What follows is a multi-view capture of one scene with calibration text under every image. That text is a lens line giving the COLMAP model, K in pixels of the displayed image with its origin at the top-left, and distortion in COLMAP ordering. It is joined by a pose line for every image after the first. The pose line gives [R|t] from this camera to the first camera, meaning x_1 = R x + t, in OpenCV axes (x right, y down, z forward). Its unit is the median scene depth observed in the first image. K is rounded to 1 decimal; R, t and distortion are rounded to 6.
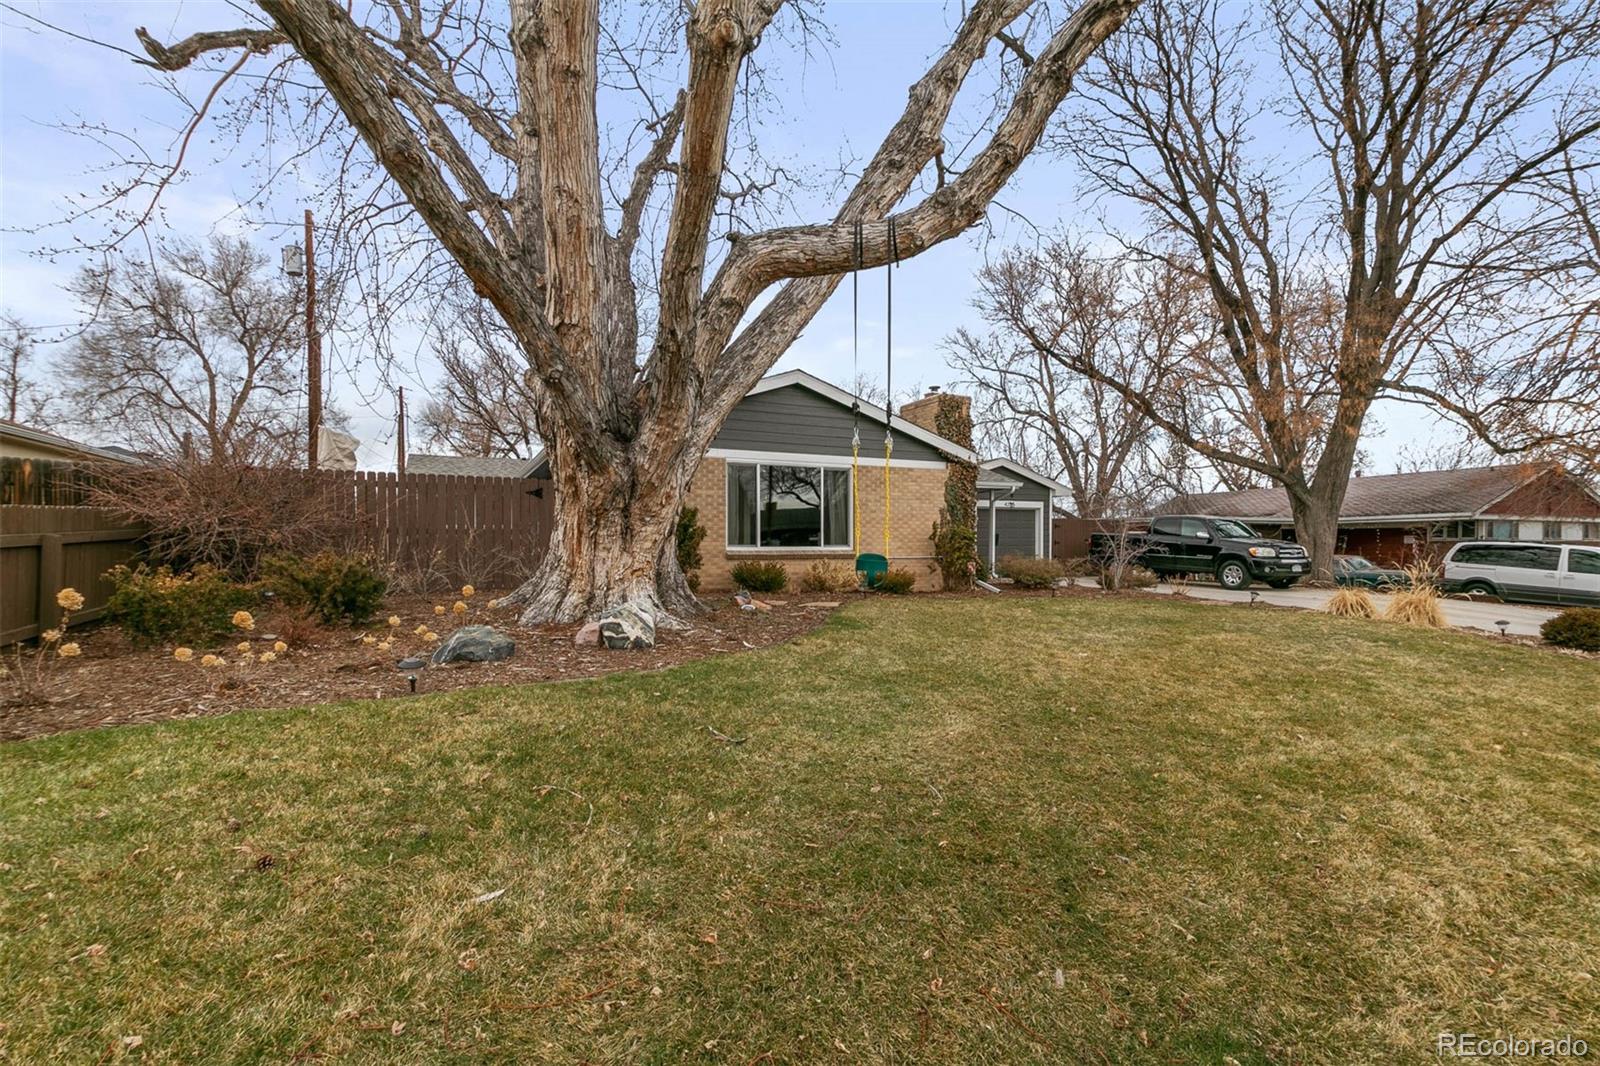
lens RADIAL K [[748.2, 0, 807.4], [0, 748.2, 549.5], [0, 0, 1]] dist [0.007062, -0.006904]
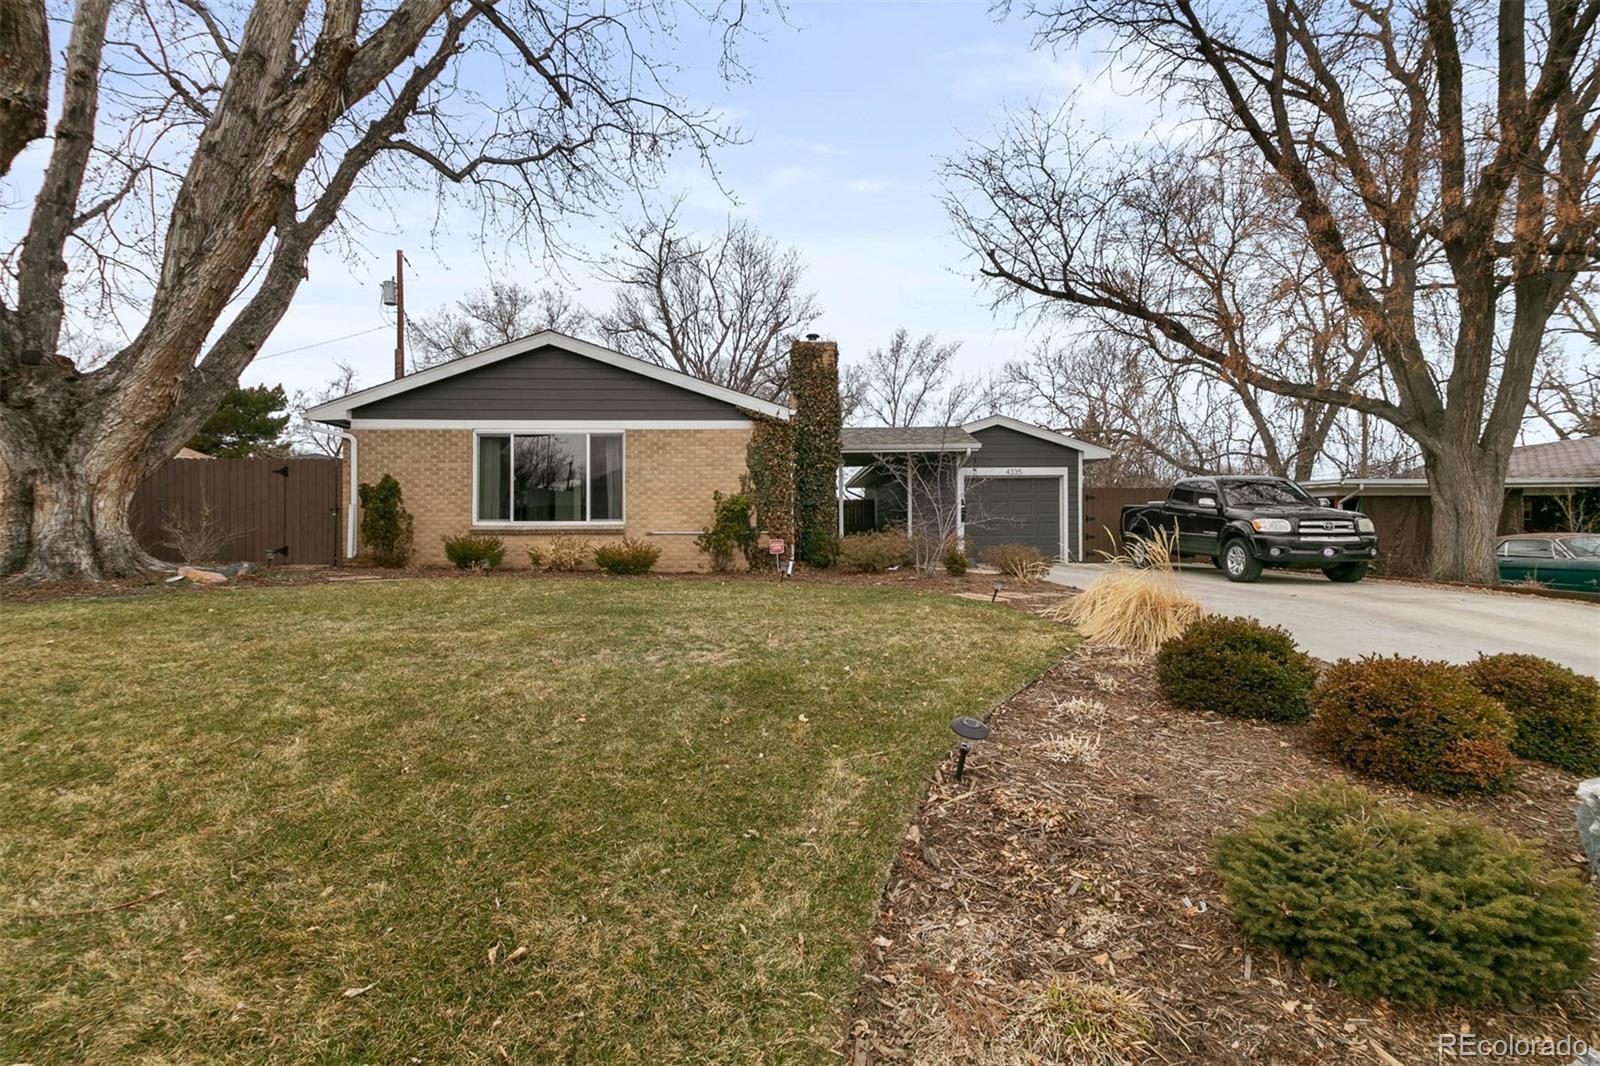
lens RADIAL K [[748.2, 0, 793.9], [0, 748.2, 533.5], [0, 0, 1]] dist [0.007062, -0.006904]
pose [[0.906110, -0.004636, -0.423017, 0.598446], [0.001380, 0.999967, -0.008004, 0.018154], [0.423040, 0.006669, 0.906086, 0.264464]]
